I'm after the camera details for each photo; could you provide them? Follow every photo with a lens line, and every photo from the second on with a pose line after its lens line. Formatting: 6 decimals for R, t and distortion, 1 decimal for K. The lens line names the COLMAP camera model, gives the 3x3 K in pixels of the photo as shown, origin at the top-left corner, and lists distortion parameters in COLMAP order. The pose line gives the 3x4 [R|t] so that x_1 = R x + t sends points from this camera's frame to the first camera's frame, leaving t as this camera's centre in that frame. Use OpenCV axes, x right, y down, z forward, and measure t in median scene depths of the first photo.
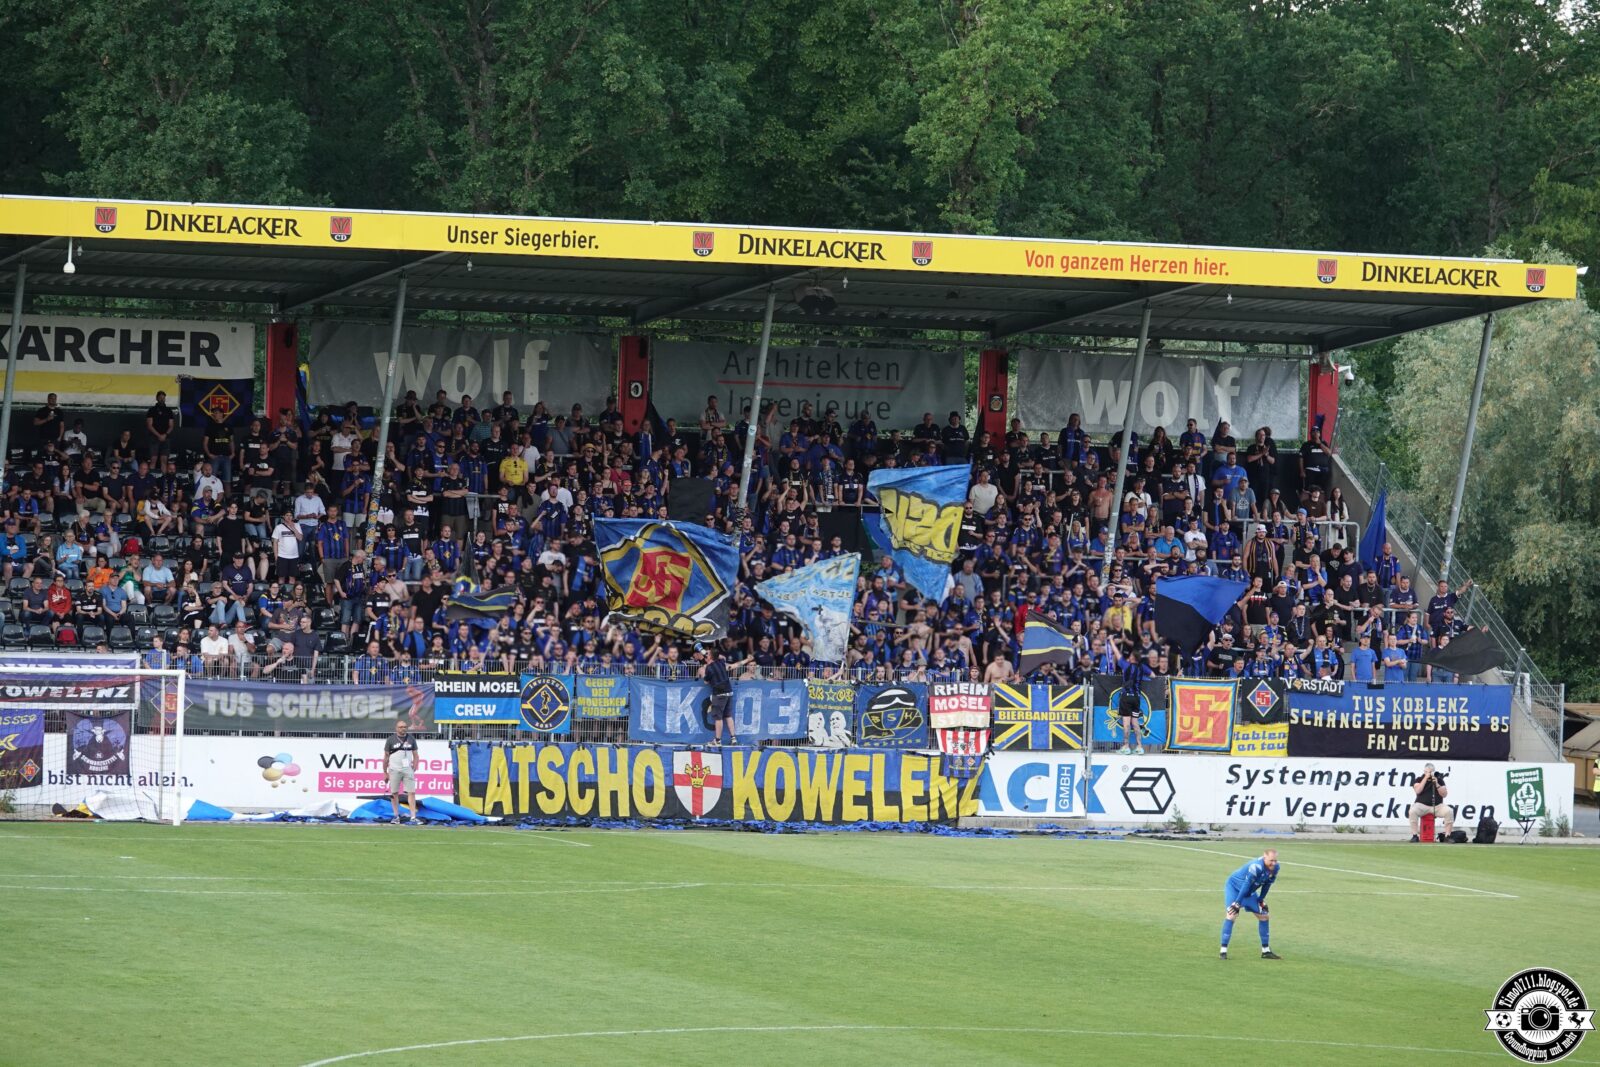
lens RADIAL K [[7220.9, 0, 672.7], [0, 7220.9, 533.0], [0, 0, 1]] dist [-0.088370, 4.055201]
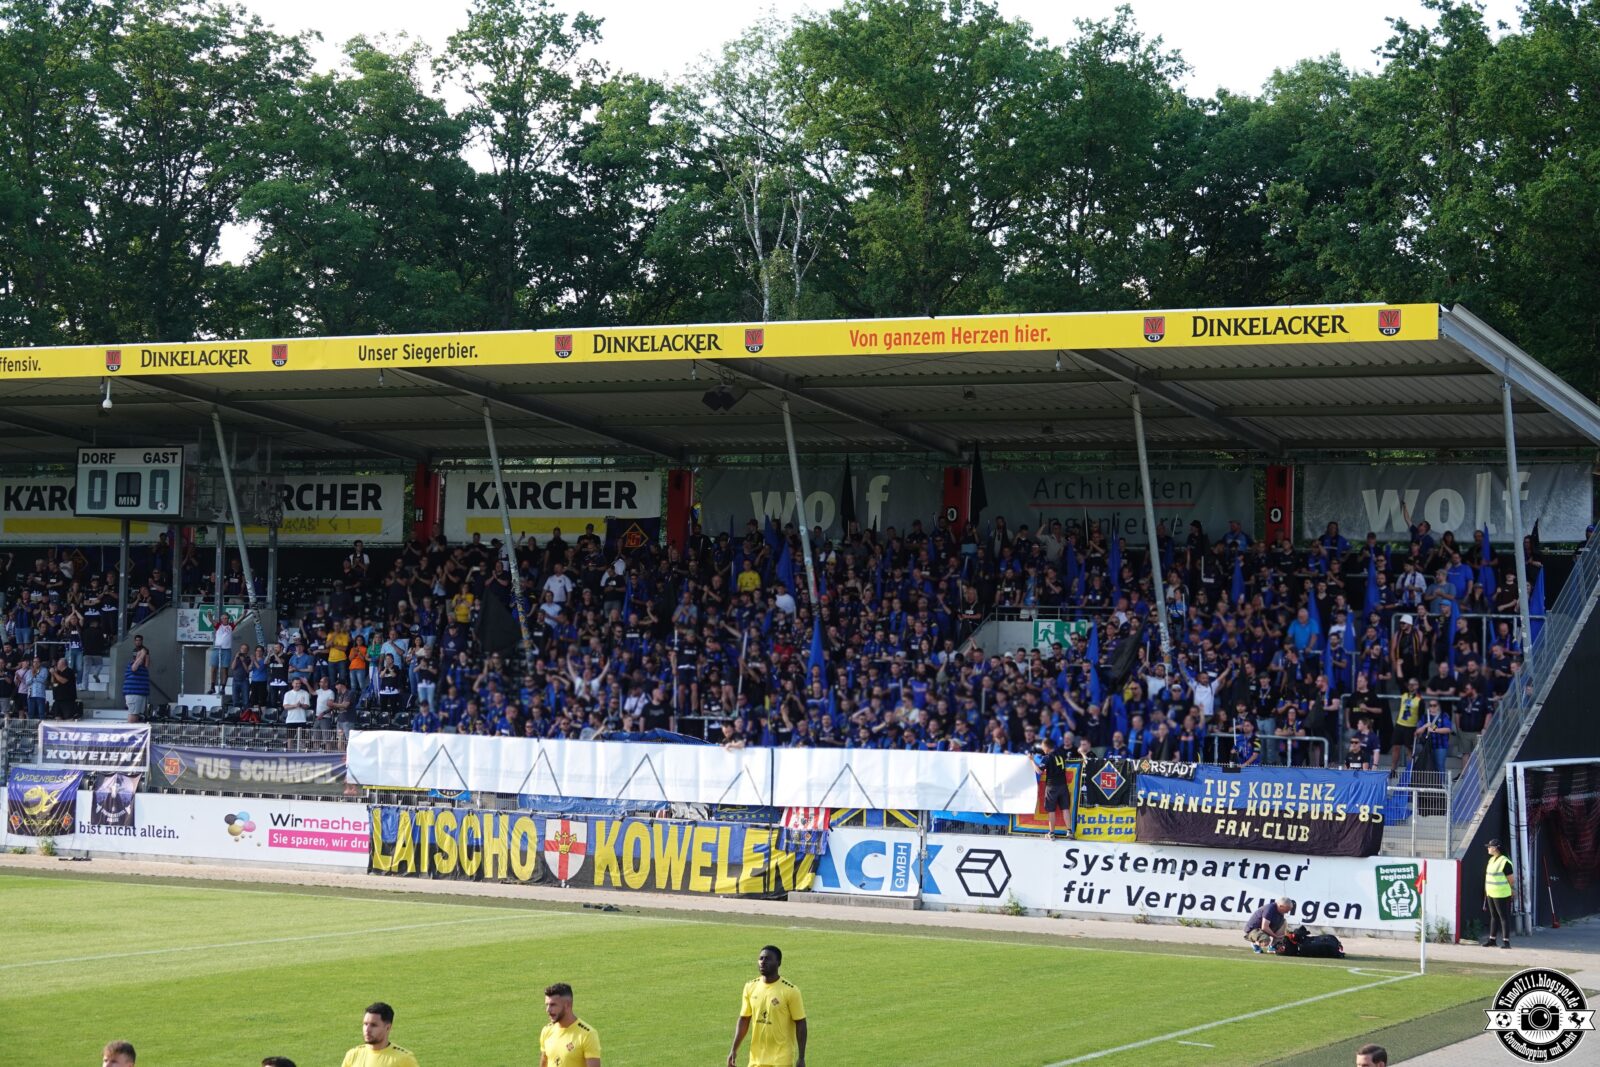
lens RADIAL K [[3046.4, 0, 840.6], [0, 3046.4, 535.6], [0, 0, 1]] dist [0.003504, 0.107616]
pose [[0.708865, -0.046809, -0.703789, 0.346860], [-0.009566, 0.997066, -0.075949, 0.021906], [0.705279, 0.060570, 0.706337, 0.698877]]
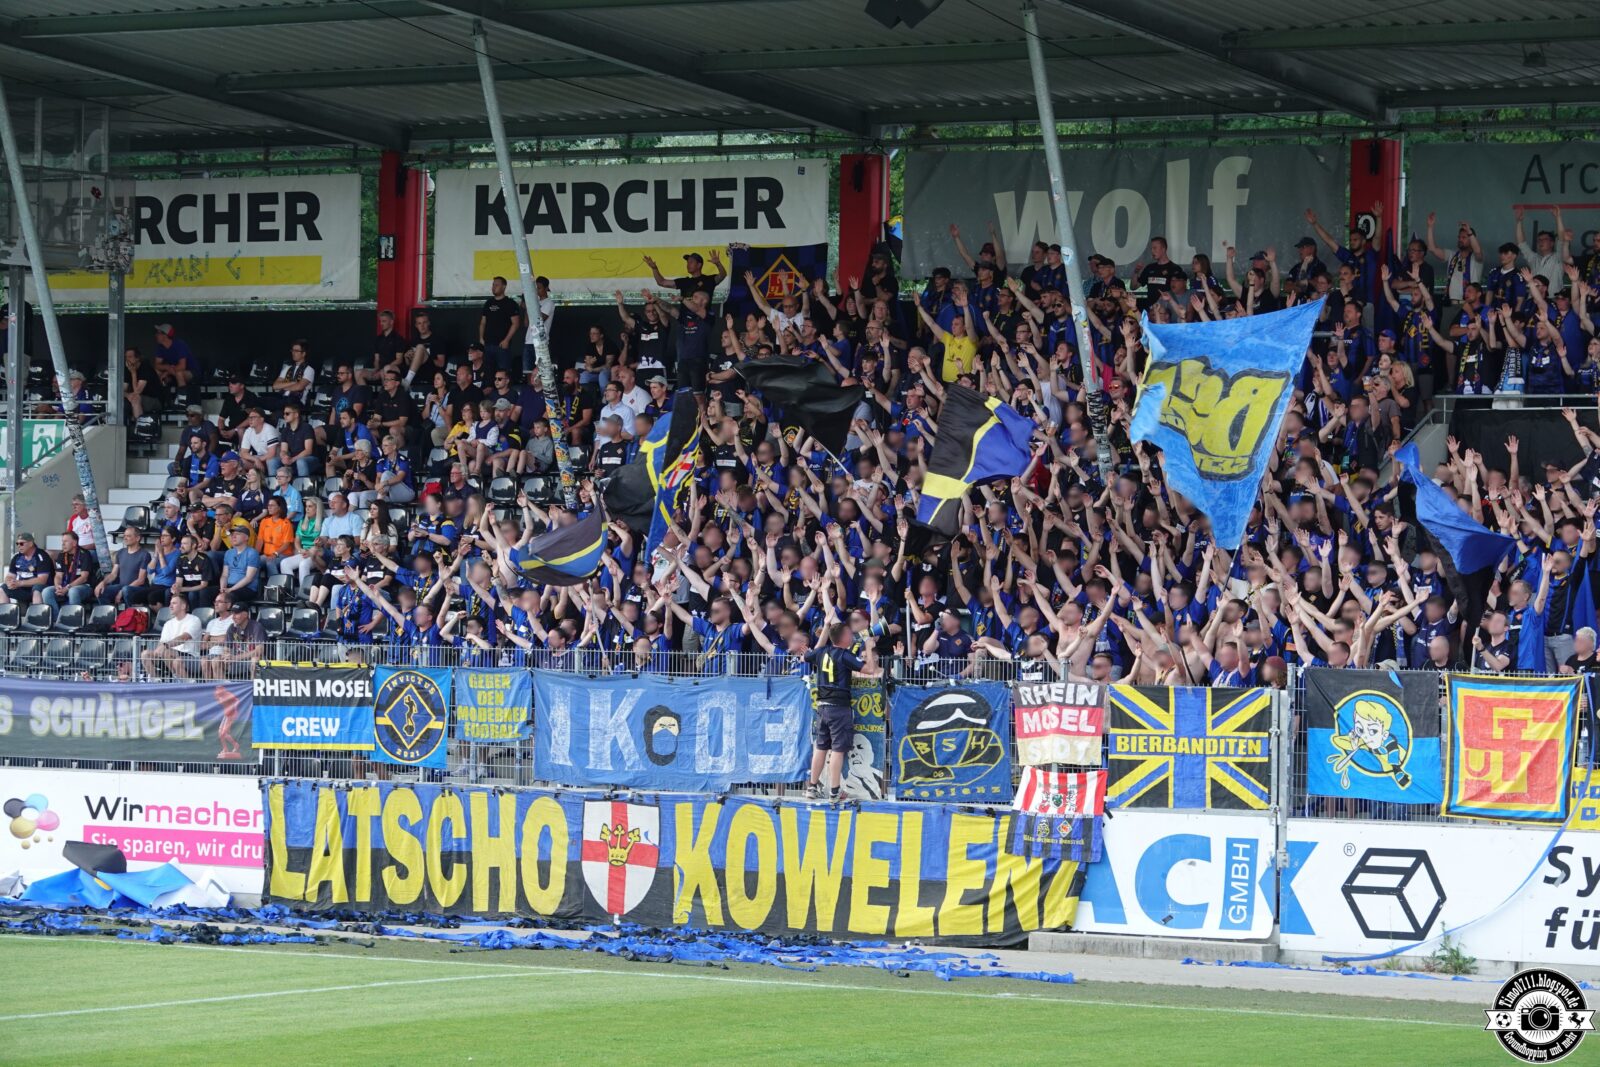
lens RADIAL K [[5466.4, 0, 947.3], [0, 5466.4, 532.8], [0, 0, 1]] dist [-0.044714, 2.231371]
pose [[0.659049, -0.027838, -0.751584, 0.340512], [-0.000779, 0.999289, -0.037696, 0.024955], [0.752099, 0.025429, 0.658559, 0.725790]]
